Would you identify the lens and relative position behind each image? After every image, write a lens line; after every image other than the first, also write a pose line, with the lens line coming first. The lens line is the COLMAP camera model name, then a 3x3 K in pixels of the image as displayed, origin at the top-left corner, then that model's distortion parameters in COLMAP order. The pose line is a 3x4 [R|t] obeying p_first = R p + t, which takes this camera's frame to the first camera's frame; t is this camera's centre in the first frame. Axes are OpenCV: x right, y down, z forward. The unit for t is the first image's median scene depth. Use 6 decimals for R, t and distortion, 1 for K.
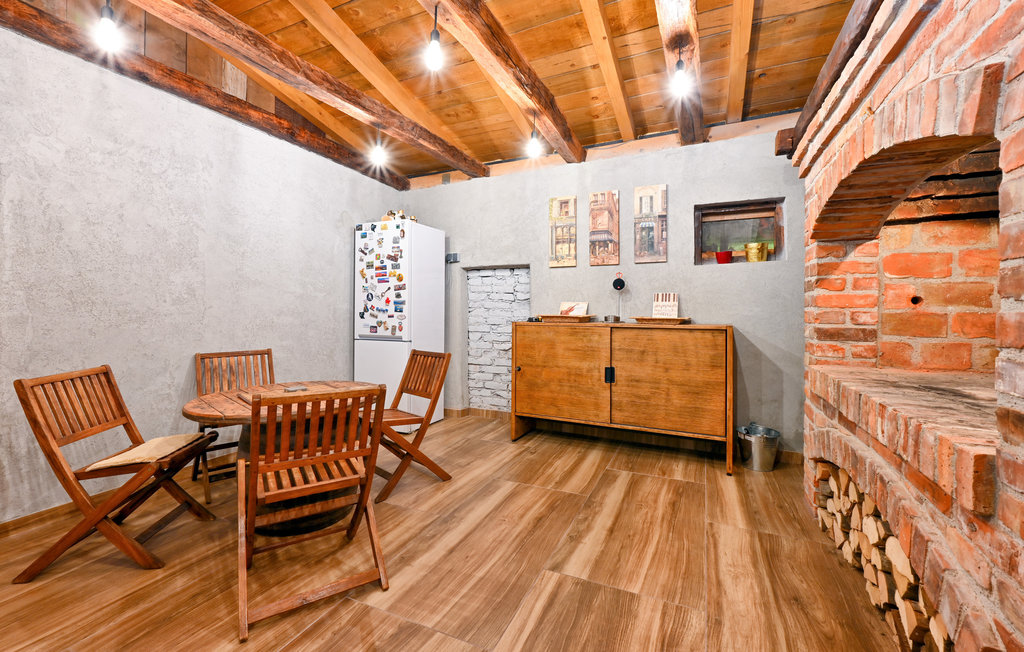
lens RADIAL K [[415.2, 0, 512.8], [0, 415.2, 307.2], [0, 0, 1]] dist [-0.001379, -0.000092]
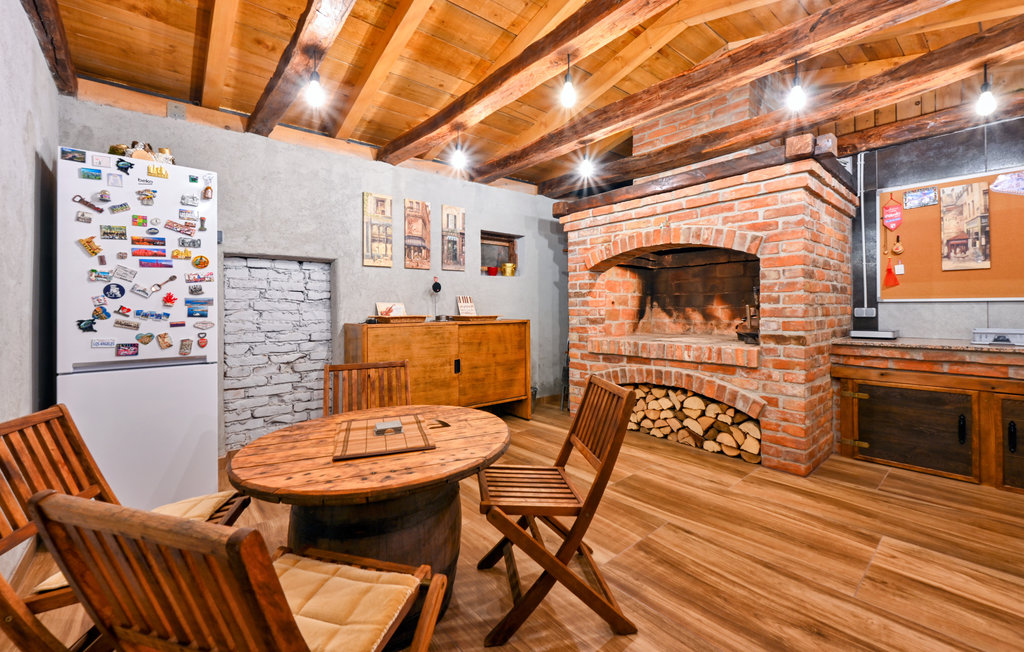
lens RADIAL K [[415.2, 0, 512.8], [0, 415.2, 307.2], [0, 0, 1]] dist [-0.001379, -0.000092]
pose [[0.432721, -0.002990, 0.901523, -0.625170], [0.006923, 0.999976, -0.000006, 0.000018], [-0.901501, 0.006244, 0.432731, 0.302072]]
